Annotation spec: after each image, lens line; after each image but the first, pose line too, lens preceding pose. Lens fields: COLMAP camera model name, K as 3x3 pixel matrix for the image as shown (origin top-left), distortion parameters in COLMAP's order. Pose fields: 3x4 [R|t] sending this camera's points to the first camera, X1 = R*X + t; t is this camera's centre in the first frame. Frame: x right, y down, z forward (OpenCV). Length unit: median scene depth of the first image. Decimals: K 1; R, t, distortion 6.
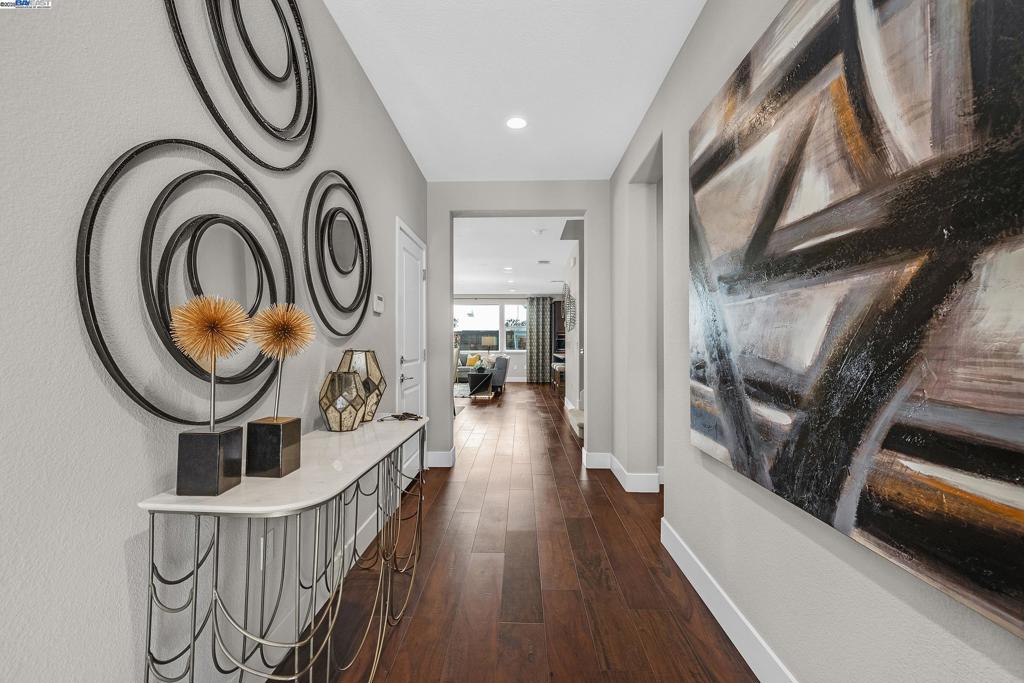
lens RADIAL K [[428.6, 0, 509.1], [0, 428.6, 342.4], [0, 0, 1]] dist [-0.001023, 0.000211]
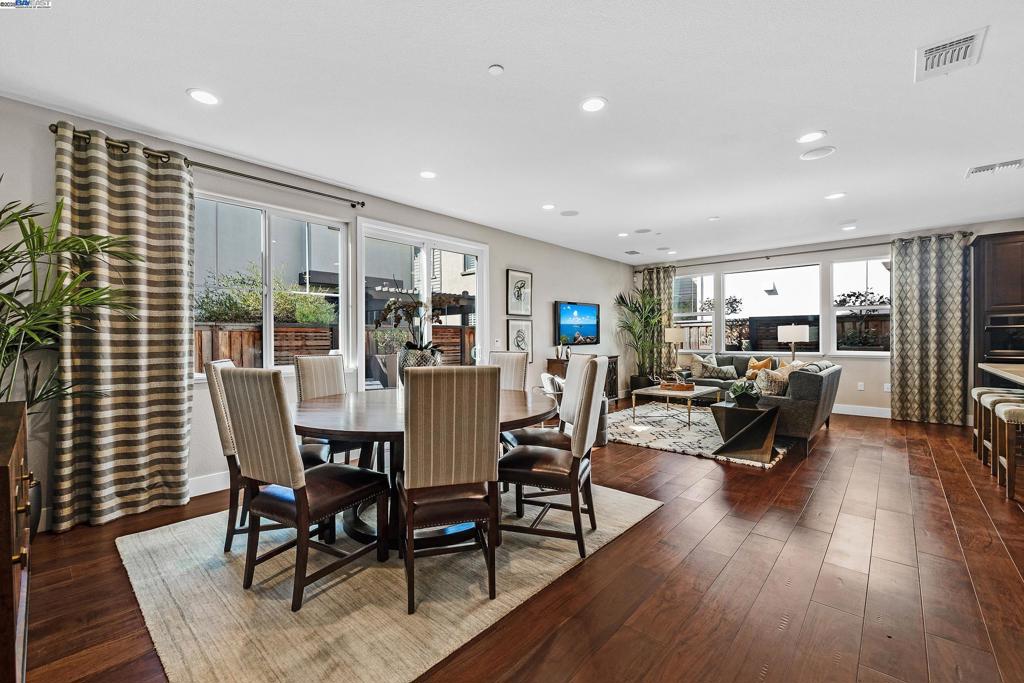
lens RADIAL K [[428.6, 0, 509.1], [0, 428.6, 342.4], [0, 0, 1]] dist [-0.001023, 0.000211]
pose [[0.761783, -0.002918, -0.647826, 0.026414], [0.010229, 0.999919, 0.007524, -0.000790], [0.647751, -0.012358, 0.761751, 0.365719]]
